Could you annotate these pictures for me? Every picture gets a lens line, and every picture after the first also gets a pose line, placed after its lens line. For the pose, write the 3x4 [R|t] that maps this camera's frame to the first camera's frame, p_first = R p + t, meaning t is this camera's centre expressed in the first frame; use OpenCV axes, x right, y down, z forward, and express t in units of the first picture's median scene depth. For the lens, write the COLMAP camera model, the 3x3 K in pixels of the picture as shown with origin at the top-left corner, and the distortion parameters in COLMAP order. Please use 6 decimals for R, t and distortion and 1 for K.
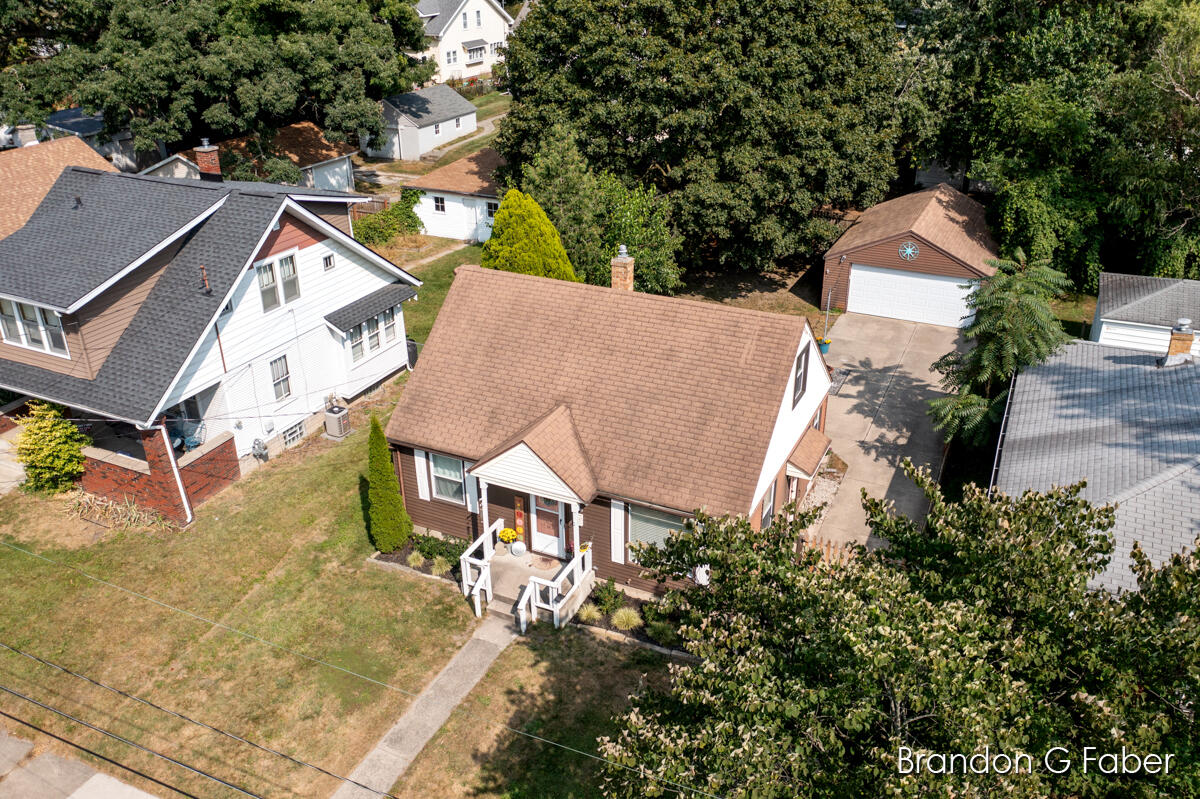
lens RADIAL K [[952.4, 0, 599.0], [0, 952.4, 405.9], [0, 0, 1]] dist [-0.010314, 0.004279]
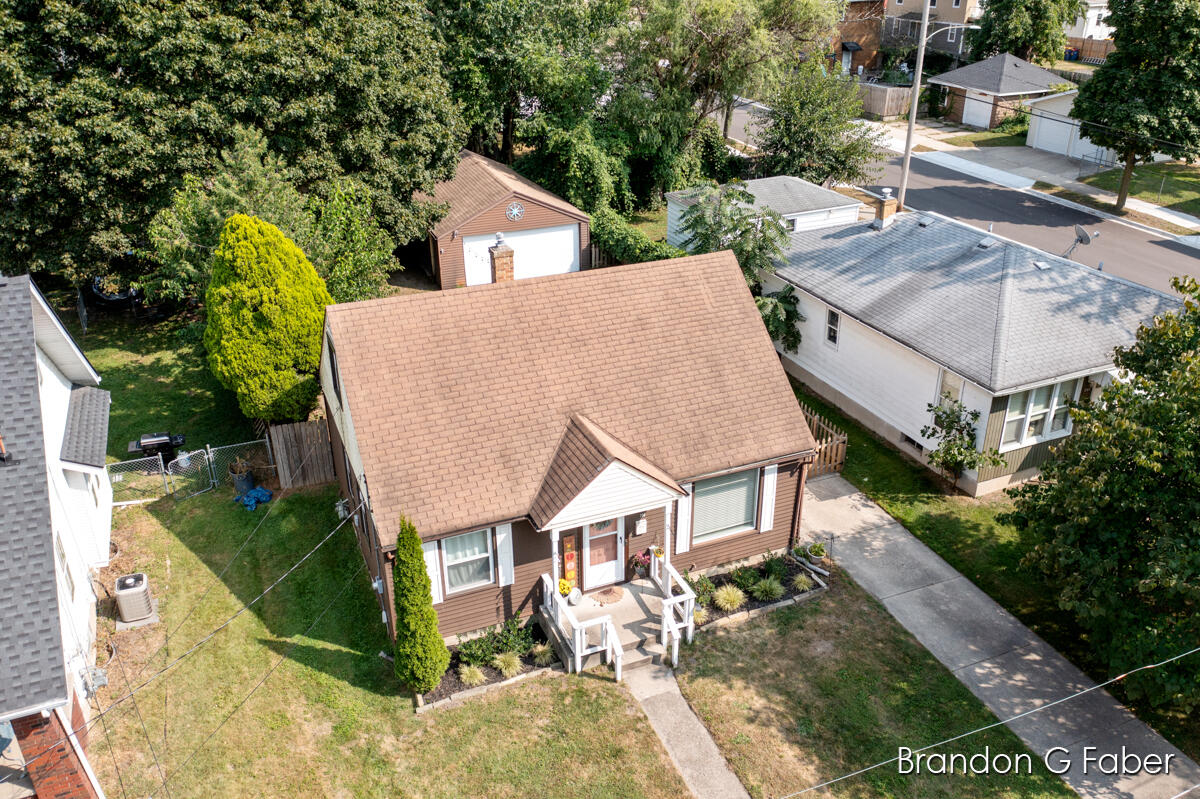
lens RADIAL K [[952.4, 0, 593.6], [0, 952.4, 396.9], [0, 0, 1]] dist [-0.010314, 0.004279]
pose [[0.662014, -0.323255, 0.676198, -0.512241], [0.332459, 0.935245, 0.121607, -0.097786], [-0.671721, 0.144303, 0.726614, 0.308070]]
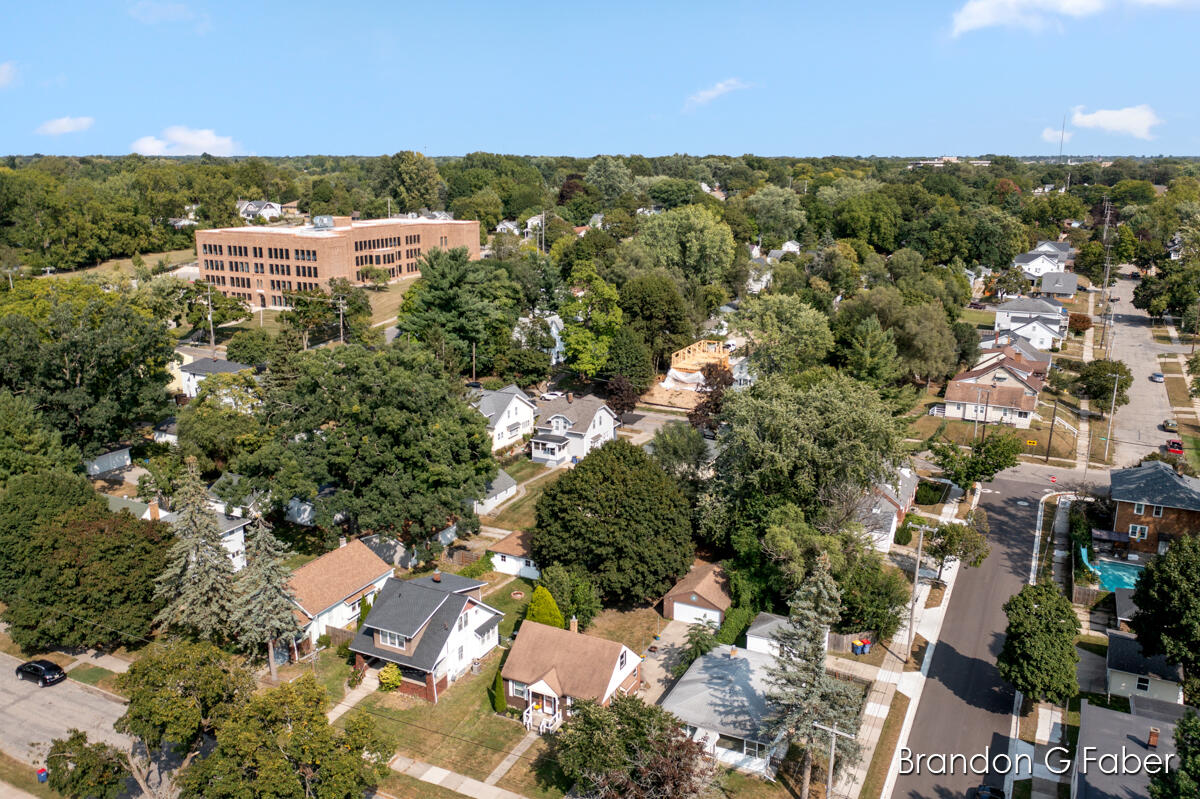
lens RADIAL K [[952.4, 0, 599.5], [0, 952.4, 404.1], [0, 0, 1]] dist [-0.010314, 0.004279]
pose [[0.999887, 0.012814, -0.007828, 0.119616], [-0.014168, 0.977816, -0.208986, -0.183800], [0.004976, 0.209073, 0.977887, -2.172402]]
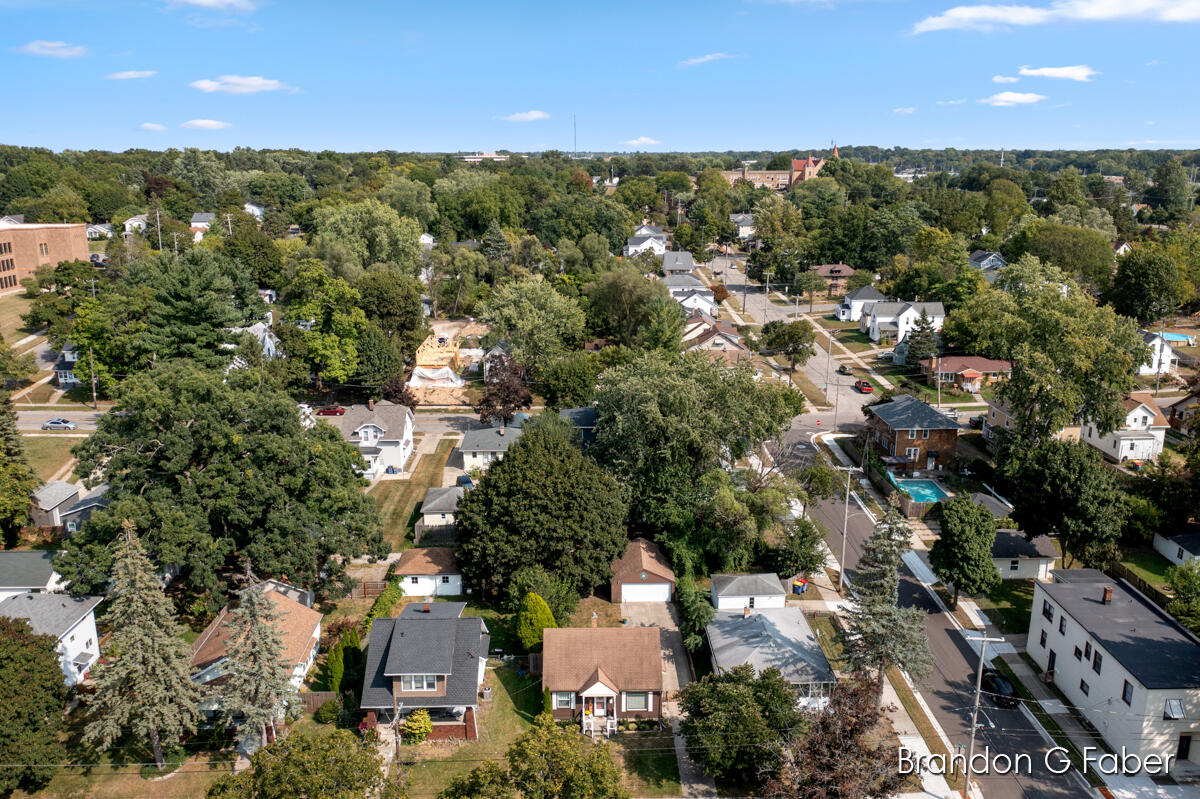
lens RADIAL K [[952.4, 0, 602.5], [0, 952.4, 408.3], [0, 0, 1]] dist [-0.010314, 0.004279]
pose [[0.886506, -0.108461, 0.449826, -1.204227], [0.197881, 0.967625, -0.156667, -0.299954], [-0.418271, 0.227898, 0.879268, -1.807373]]
